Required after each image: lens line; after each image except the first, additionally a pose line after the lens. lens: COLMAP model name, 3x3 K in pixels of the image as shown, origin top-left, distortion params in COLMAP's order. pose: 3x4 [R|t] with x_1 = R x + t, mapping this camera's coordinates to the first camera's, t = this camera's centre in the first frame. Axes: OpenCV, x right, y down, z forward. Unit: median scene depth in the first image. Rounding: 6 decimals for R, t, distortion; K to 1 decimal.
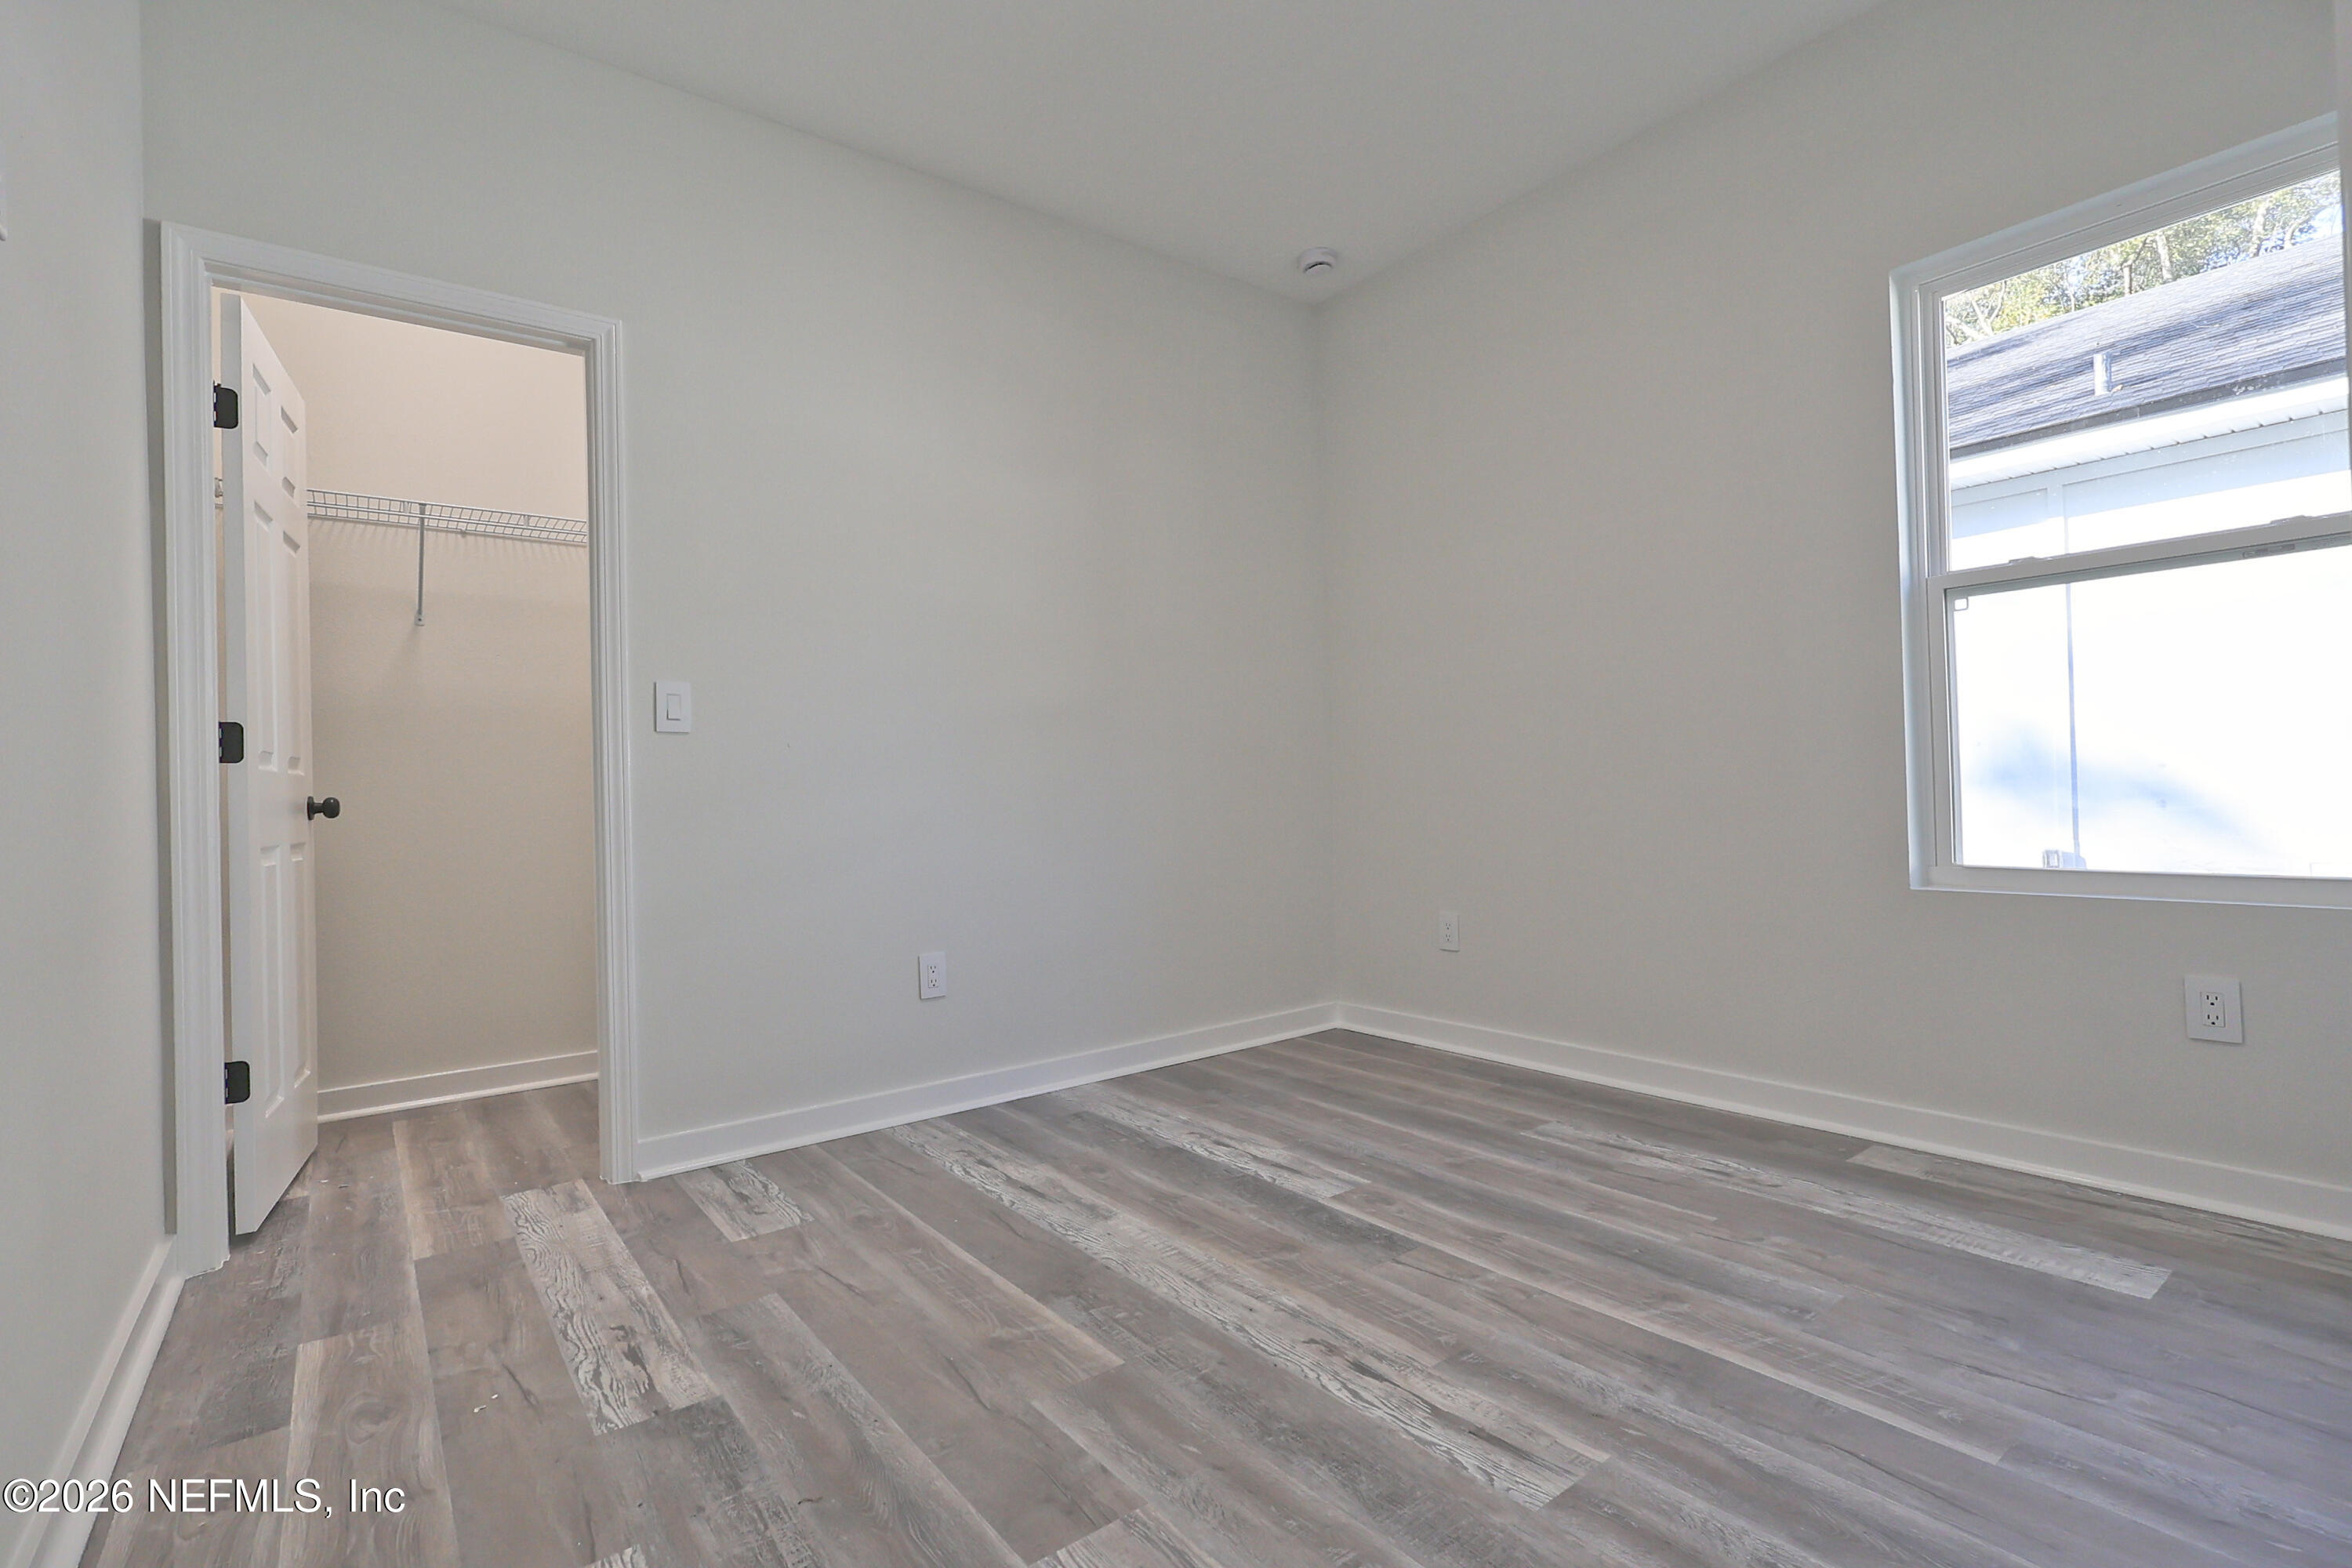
lens RADIAL K [[1097.9, 0, 1165.1], [0, 1097.9, 786.1], [0, 0, 1]] dist [0.001919, 0.000028]
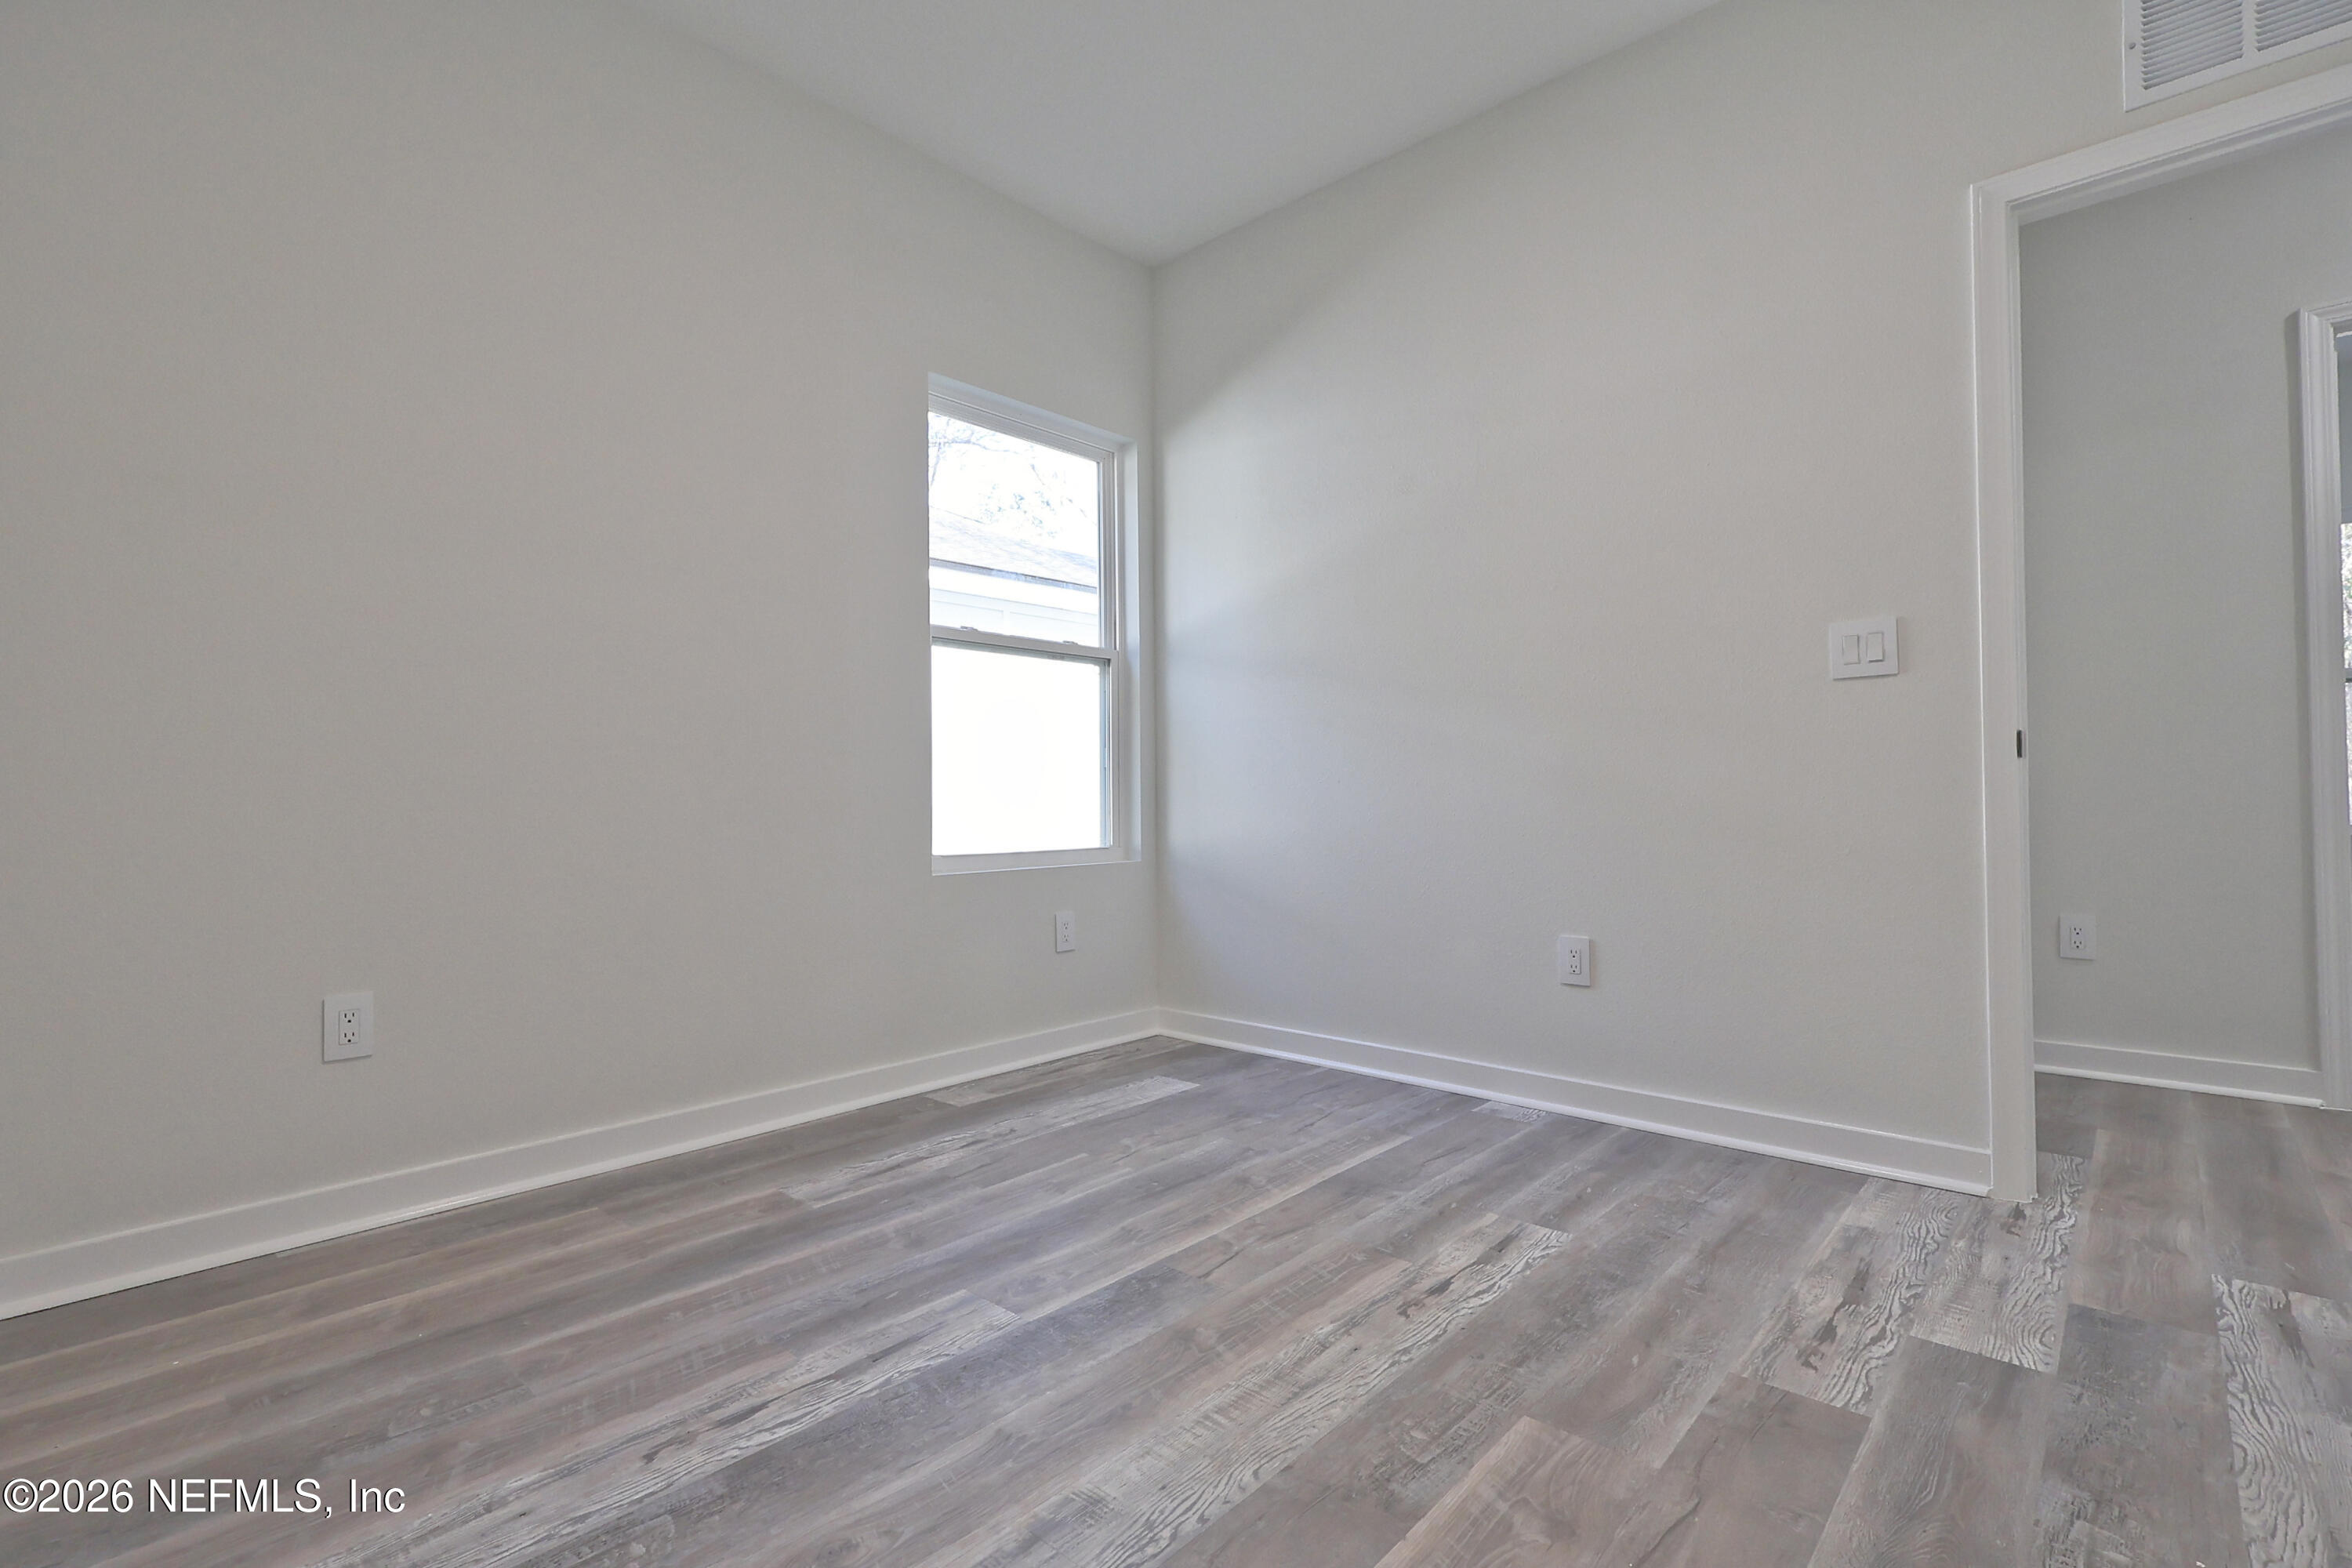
lens RADIAL K [[1097.9, 0, 1165.1], [0, 1097.9, 786.1], [0, 0, 1]] dist [0.001919, 0.000028]
pose [[-0.198810, 0.045698, 0.978972, -0.705740], [0.009263, 0.998955, -0.044750, 0.064312], [-0.979994, 0.000172, -0.199025, 1.222004]]
